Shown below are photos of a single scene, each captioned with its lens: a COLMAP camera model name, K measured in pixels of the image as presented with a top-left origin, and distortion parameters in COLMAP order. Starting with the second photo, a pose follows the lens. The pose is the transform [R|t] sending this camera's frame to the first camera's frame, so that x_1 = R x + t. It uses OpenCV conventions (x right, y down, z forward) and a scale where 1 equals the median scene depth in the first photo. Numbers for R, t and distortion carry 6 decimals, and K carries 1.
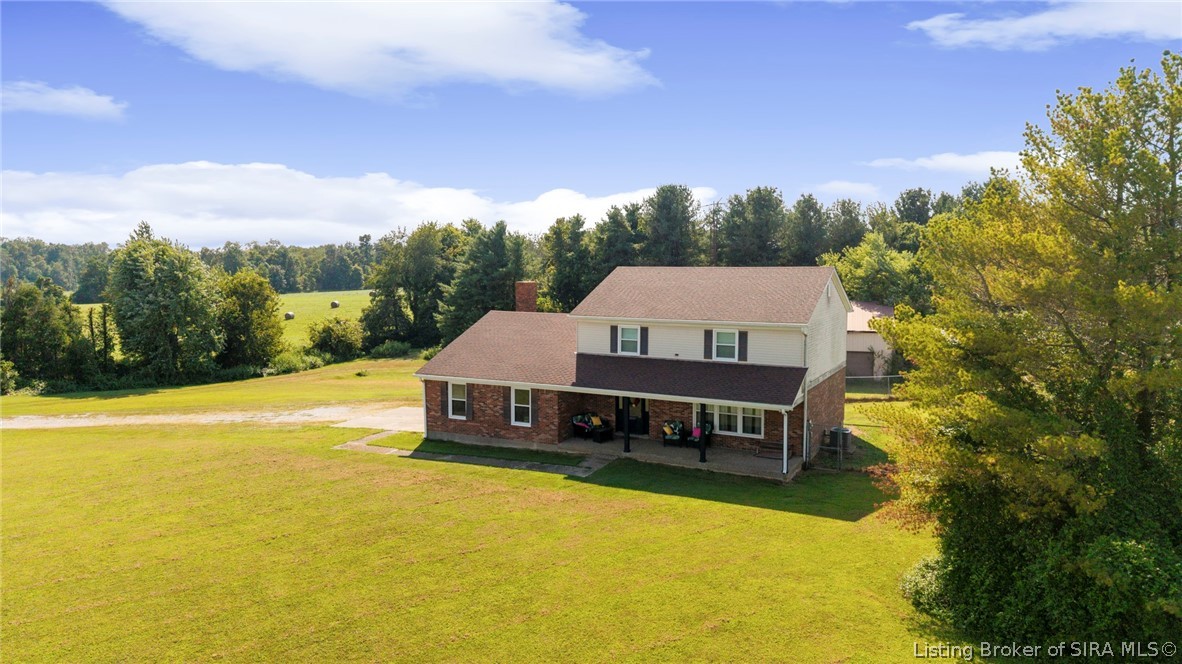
lens RADIAL K [[798.0, 0, 583.4], [0, 798.0, 306.9], [0, 0, 1]] dist [0.088362, -0.131990]
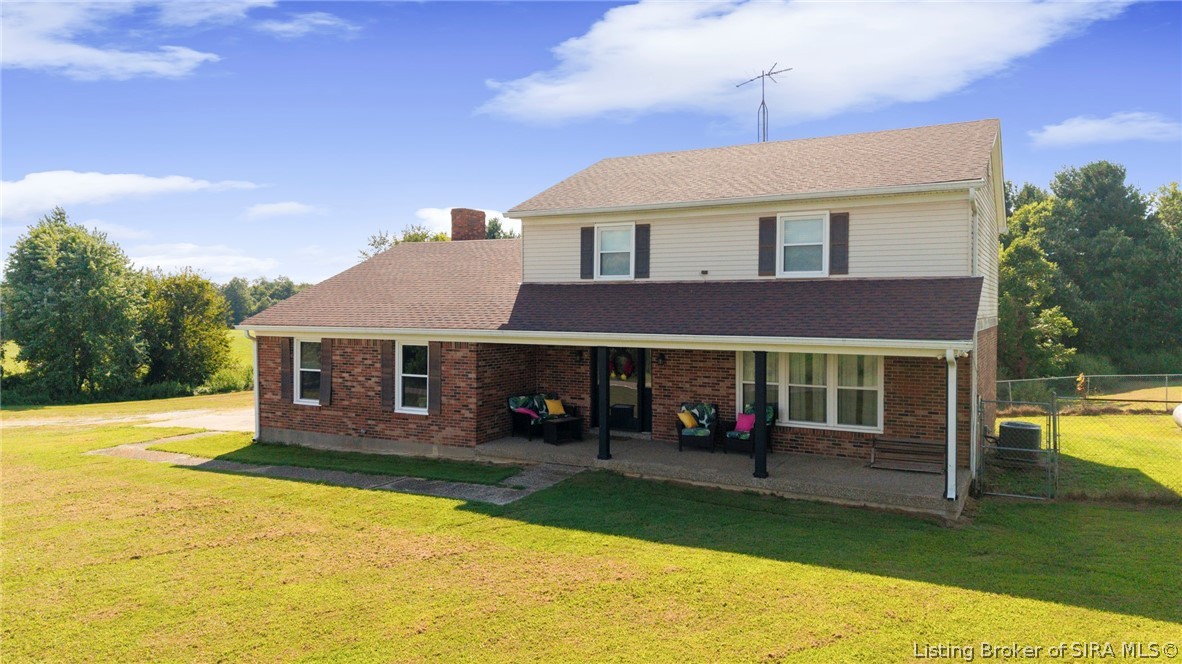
lens RADIAL K [[814.5, 0, 585.5], [0, 814.5, 310.9], [0, 0, 1]] dist [0.039750, -0.065786]
pose [[0.999616, 0.005048, -0.027255, 0.053005], [-0.006516, 0.998517, -0.054049, 0.110495], [0.026942, 0.054206, 0.998166, 0.462987]]
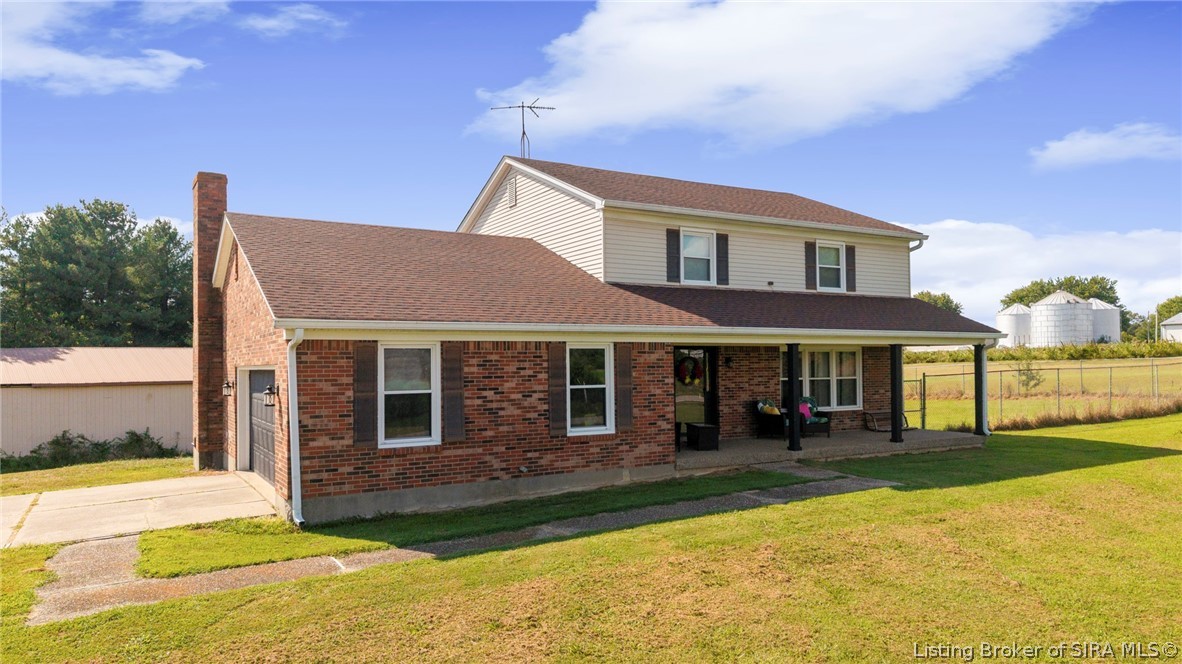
lens RADIAL K [[796.3, 0, 588.0], [0, 796.3, 354.2], [0, 0, 1]] dist [0.045121, -0.002107]
pose [[0.521774, 0.009654, 0.853029, -0.440709], [0.060944, 0.996959, -0.048561, 0.128472], [-0.850904, 0.077325, 0.519599, 0.791994]]
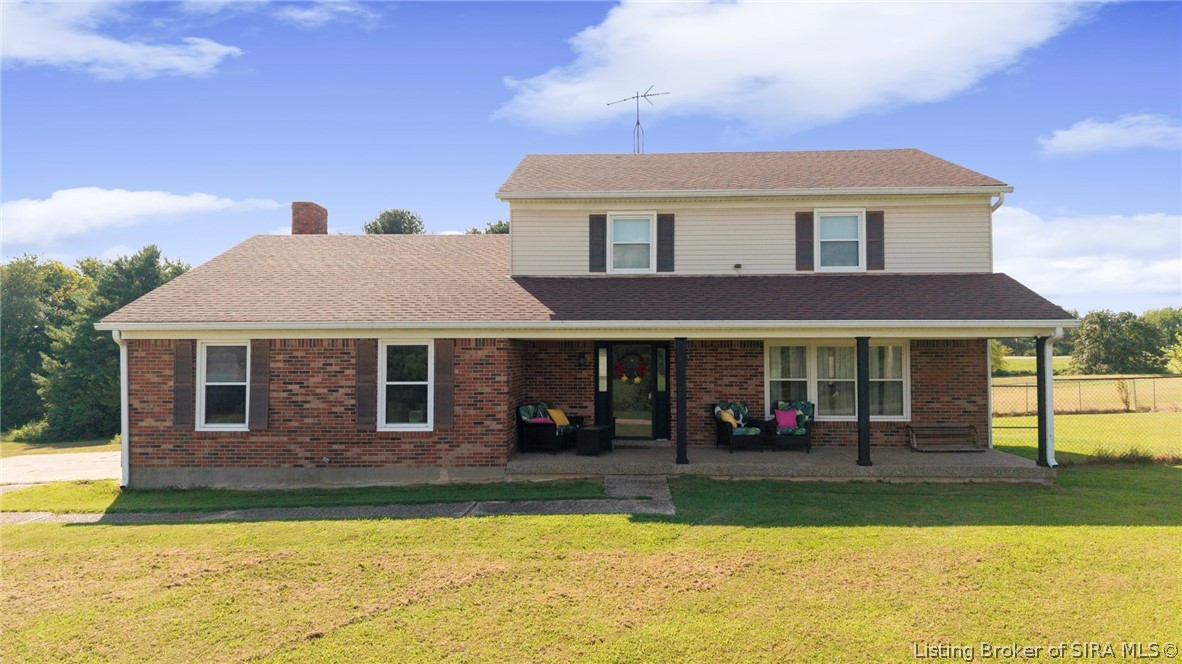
lens RADIAL K [[791.5, 0, 587.7], [0, 791.5, 333.3], [0, 0, 1]] dist [0.004341, -0.003378]
pose [[0.899917, 0.014869, 0.435808, -0.175918], [0.025865, 0.995839, -0.087385, 0.138107], [-0.435294, 0.089911, 0.895787, 0.588544]]
